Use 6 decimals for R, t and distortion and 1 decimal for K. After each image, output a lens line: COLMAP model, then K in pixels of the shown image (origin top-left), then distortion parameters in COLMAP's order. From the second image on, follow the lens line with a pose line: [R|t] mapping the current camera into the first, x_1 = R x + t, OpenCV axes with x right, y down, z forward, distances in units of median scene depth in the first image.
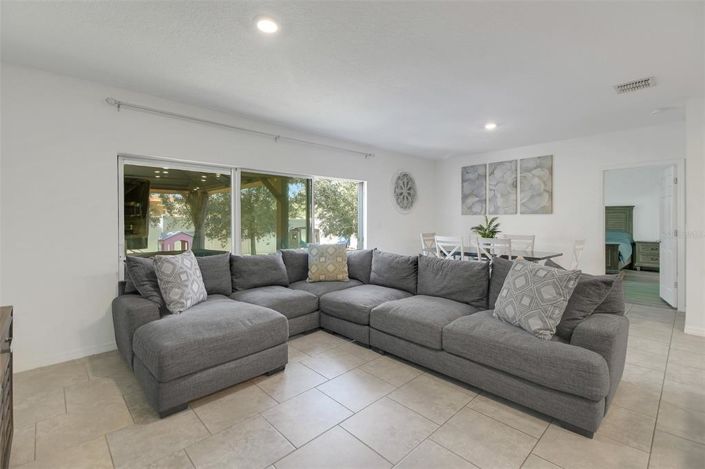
lens RADIAL K [[315.2, 0, 350.3], [0, 315.2, 220.5], [0, 0, 1]] dist [0.042859, -0.019488]
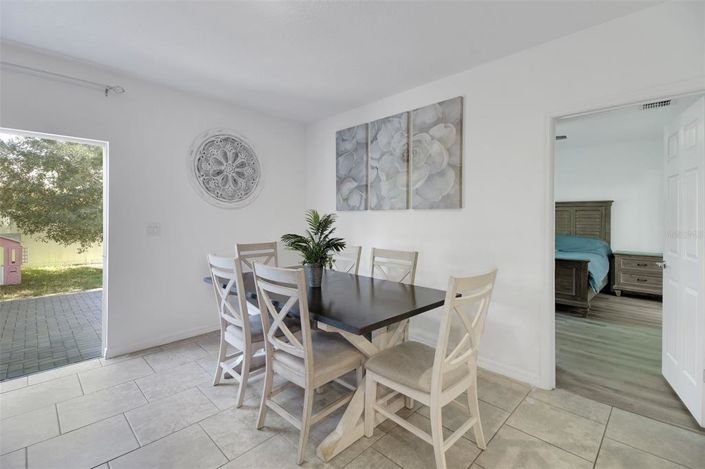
lens RADIAL K [[315.2, 0, 350.3], [0, 315.2, 220.5], [0, 0, 1]] dist [0.042859, -0.019488]
pose [[0.999306, 0.004282, 0.037013, 0.377063], [-0.004436, 0.999982, 0.004081, -0.002826], [-0.036995, -0.004243, 0.999306, 0.425889]]
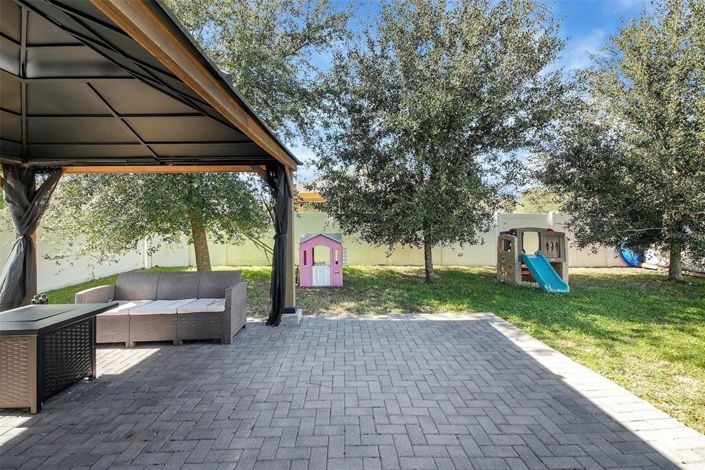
lens RADIAL K [[315.2, 0, 350.3], [0, 315.2, 221.0], [0, 0, 1]] dist [0.042859, -0.019488]
pose [[0.752688, -0.006502, -0.658345, -0.044550], [0.012515, 0.999912, 0.004432, 0.005370], [0.658258, -0.011575, 0.752703, 0.848789]]
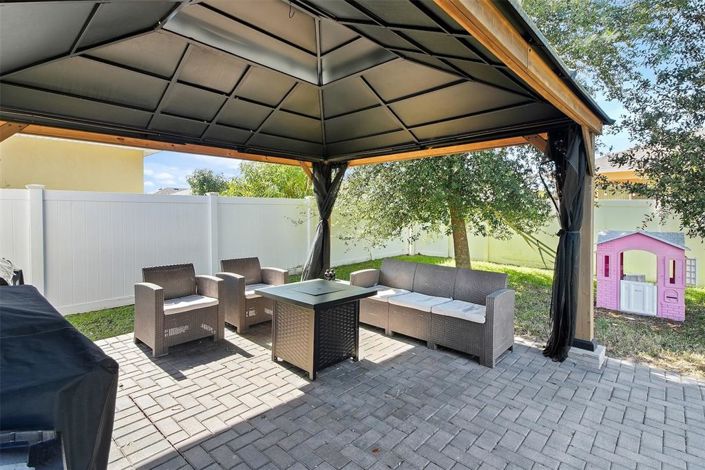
lens RADIAL K [[340.5, 0, 342.6], [0, 340.5, 218.0], [0, 0, 1]] dist [0.050484, -0.024809]
pose [[0.075862, 0.021482, -0.996887, -0.124617], [-0.003315, 0.999768, 0.021292, 0.007945], [0.997113, 0.001690, 0.075916, 0.890248]]
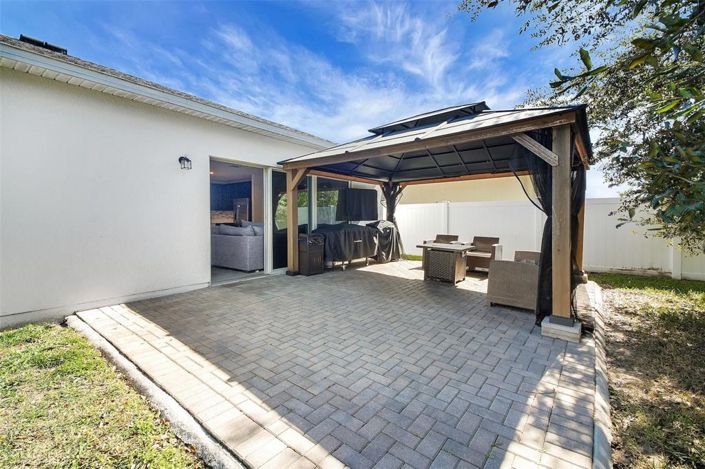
lens RADIAL K [[315.2, 0, 350.3], [0, 315.2, 220.5], [0, 0, 1]] dist [0.042859, -0.019488]
pose [[-0.987403, 0.003015, -0.158200, -0.193376], [0.002318, 0.999987, 0.004592, 0.042274], [0.158212, 0.004167, -0.987396, 1.732968]]
